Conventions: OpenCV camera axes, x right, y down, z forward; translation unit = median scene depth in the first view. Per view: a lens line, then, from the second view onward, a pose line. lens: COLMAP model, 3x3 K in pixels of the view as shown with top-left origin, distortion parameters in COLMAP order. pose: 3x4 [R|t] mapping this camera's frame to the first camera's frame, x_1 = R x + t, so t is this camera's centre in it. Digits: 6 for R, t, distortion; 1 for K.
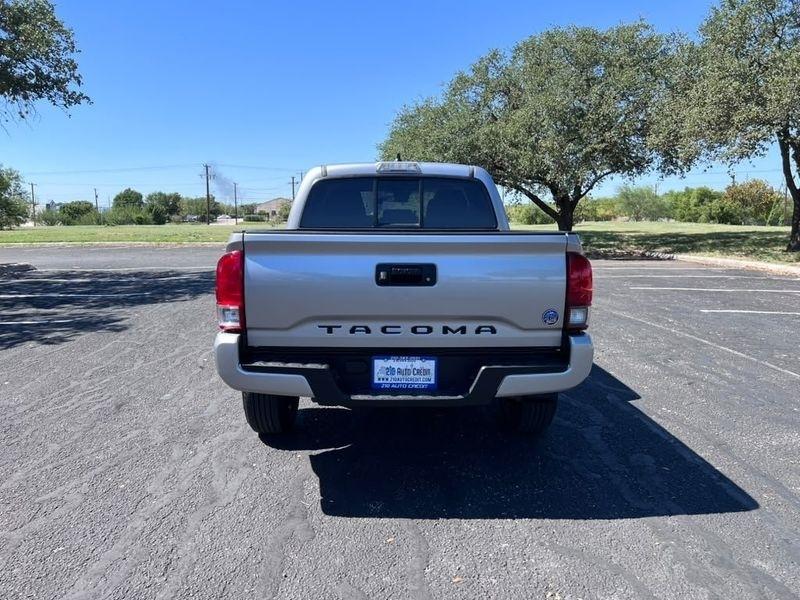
lens RADIAL K [[604.1, 0, 396.5], [0, 604.1, 302.8], [0, 0, 1]] dist [0.047707, -0.055125]
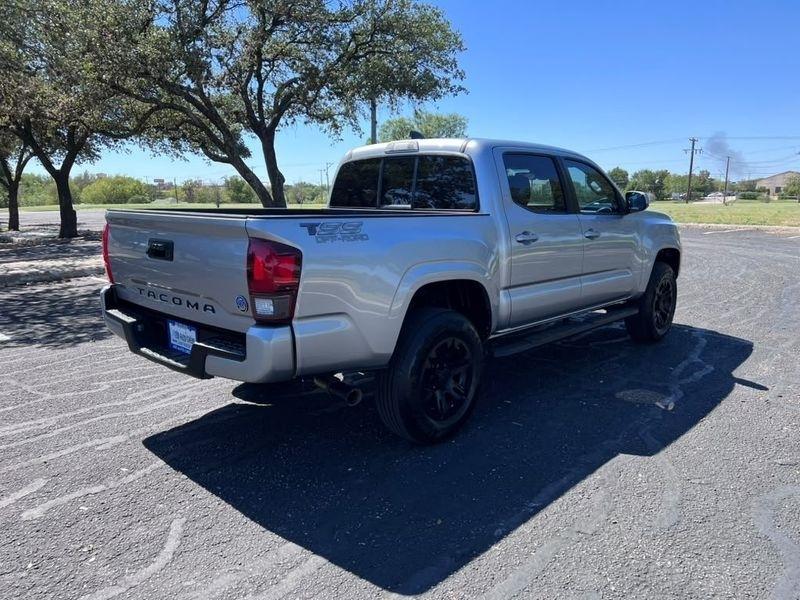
lens RADIAL K [[595.2, 0, 401.2], [0, 595.2, 315.8], [0, 0, 1]] dist [0.040559, -0.002138]
pose [[0.724391, 0.138271, -0.675381, 0.127428], [-0.098675, 0.990388, 0.096927, -0.008857], [0.682291, -0.003570, 0.731072, 0.056124]]
